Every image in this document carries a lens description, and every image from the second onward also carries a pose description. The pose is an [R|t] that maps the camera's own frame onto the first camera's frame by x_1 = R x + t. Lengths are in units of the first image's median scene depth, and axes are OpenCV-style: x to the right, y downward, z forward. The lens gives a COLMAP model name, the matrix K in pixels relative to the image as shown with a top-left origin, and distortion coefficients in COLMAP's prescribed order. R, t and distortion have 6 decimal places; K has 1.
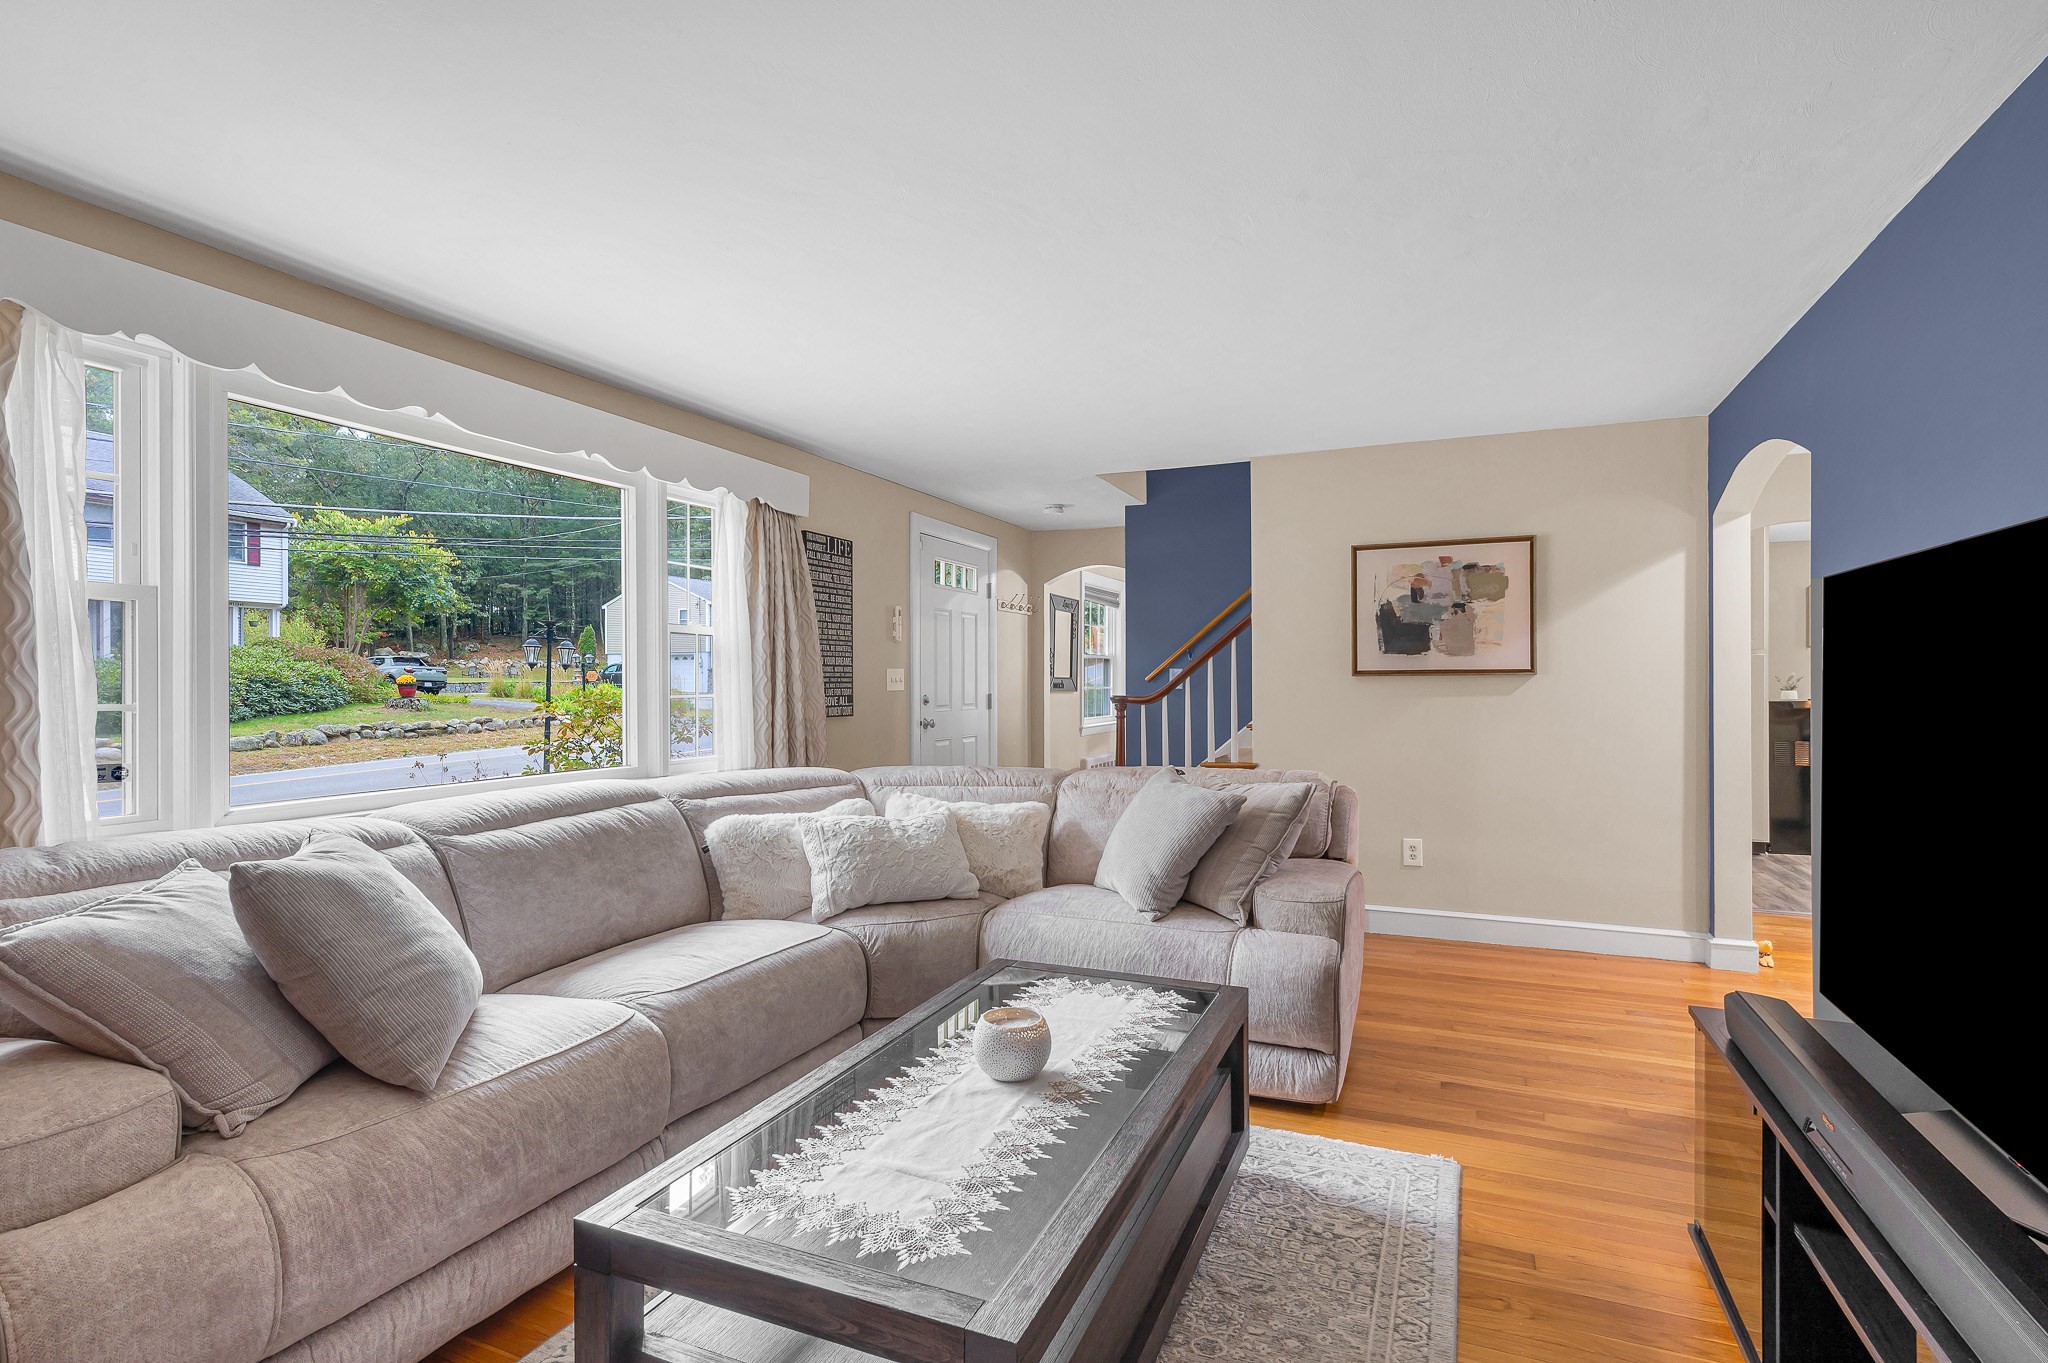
lens RADIAL K [[985.2, 0, 1024.0], [0, 985.2, 681.5], [0, 0, 1]] dist [0.003683, 0.000028]
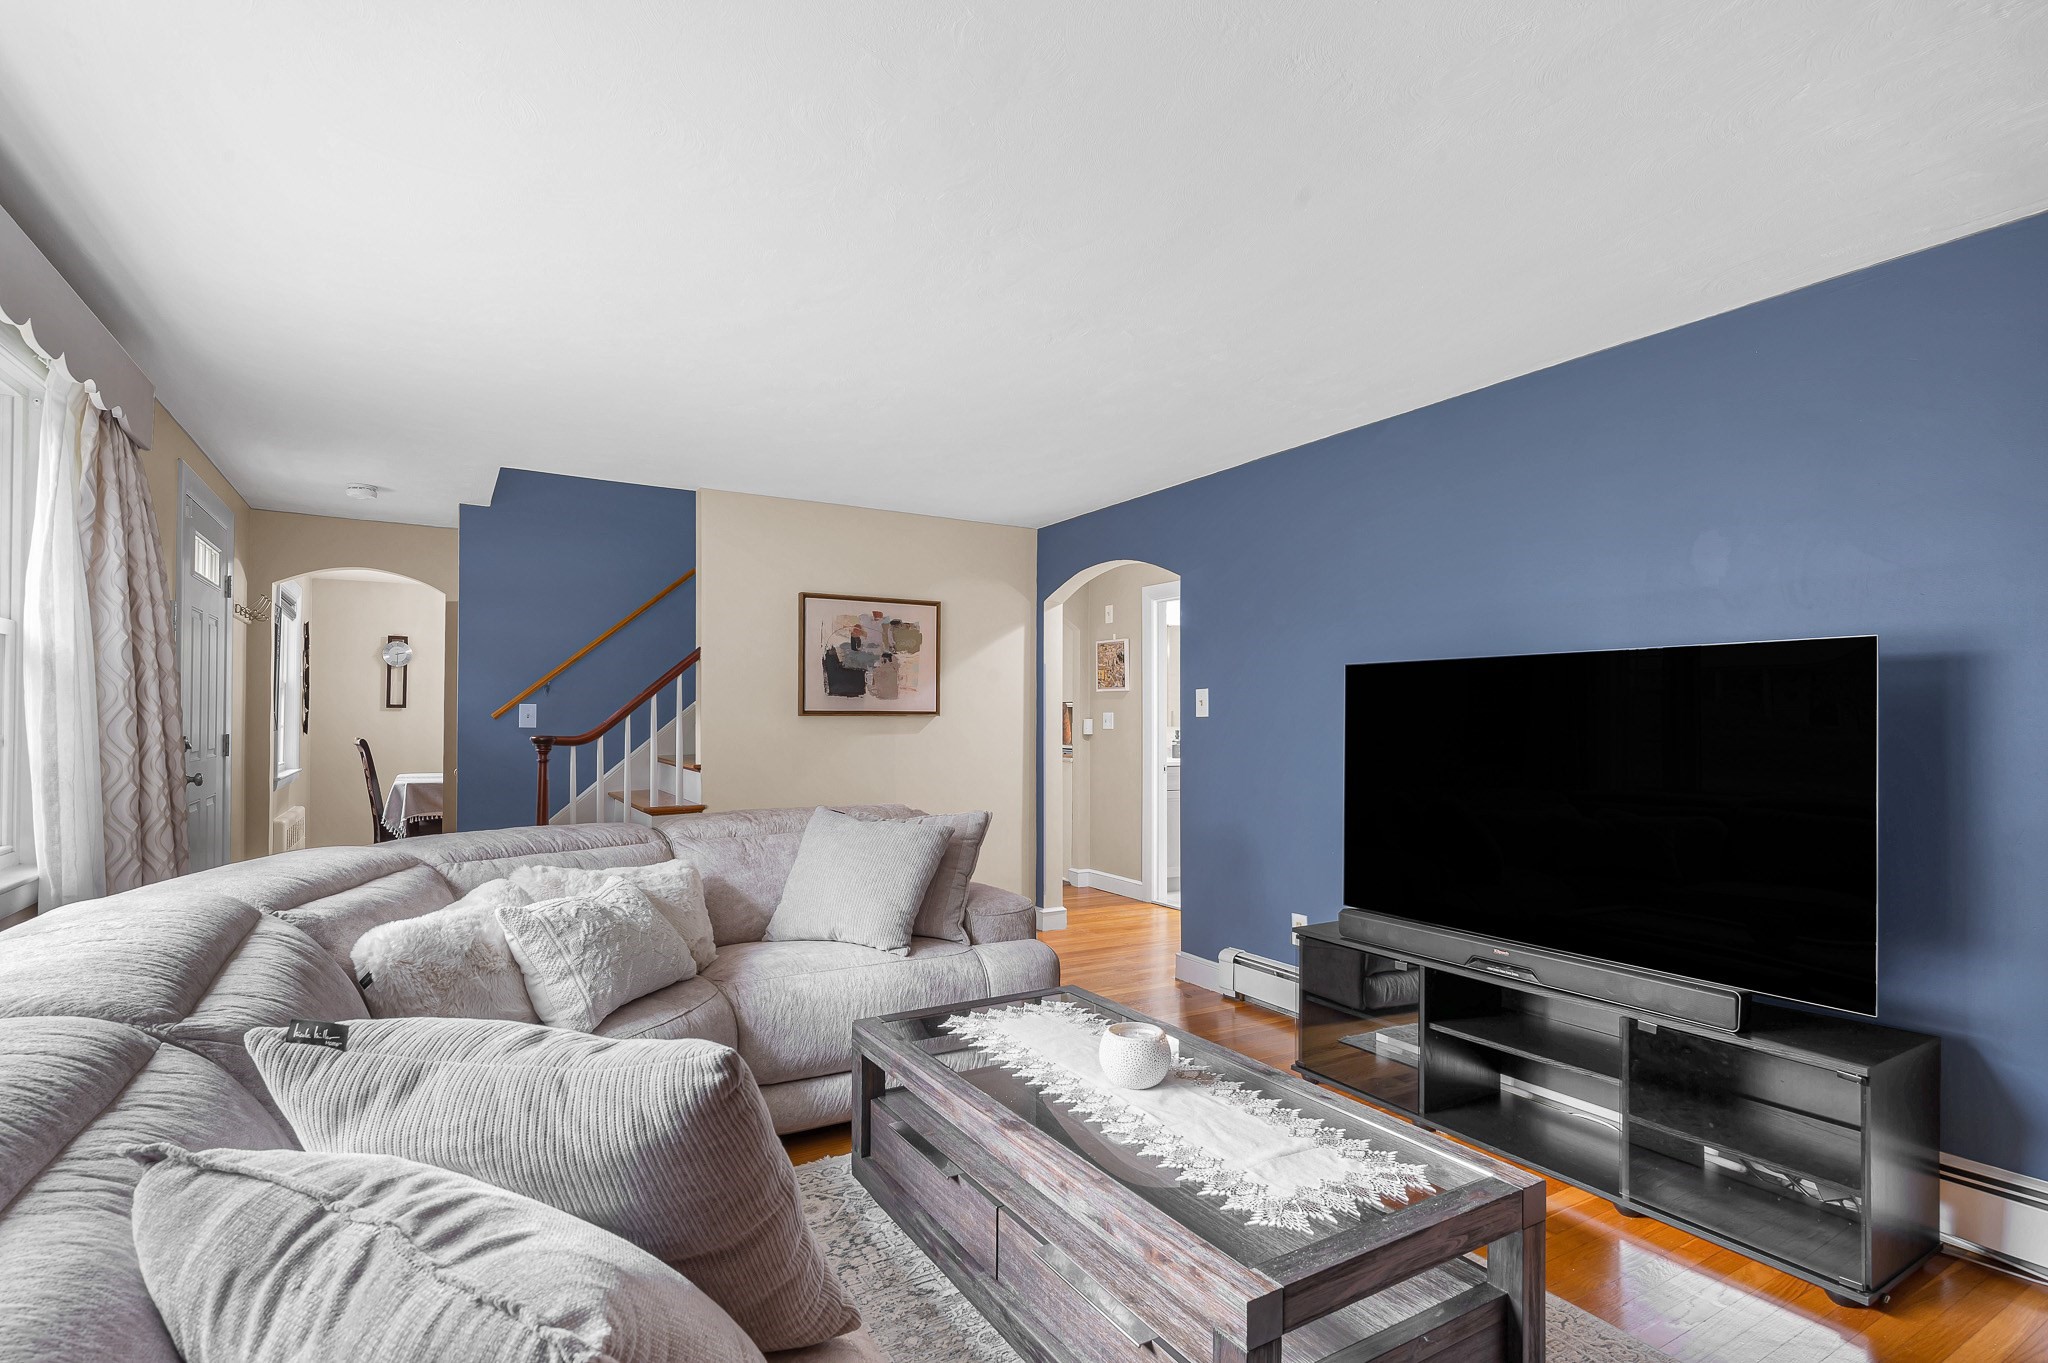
lens RADIAL K [[998.6, 0, 1029.4], [0, 998.6, 712.4], [0, 0, 1]] dist [0.015737, 0.000087]
pose [[0.583817, 0.011458, 0.811804, -0.407154], [-0.005813, 0.999934, -0.009933, 0.000018], [-0.811864, 0.001080, 0.583845, 0.185107]]
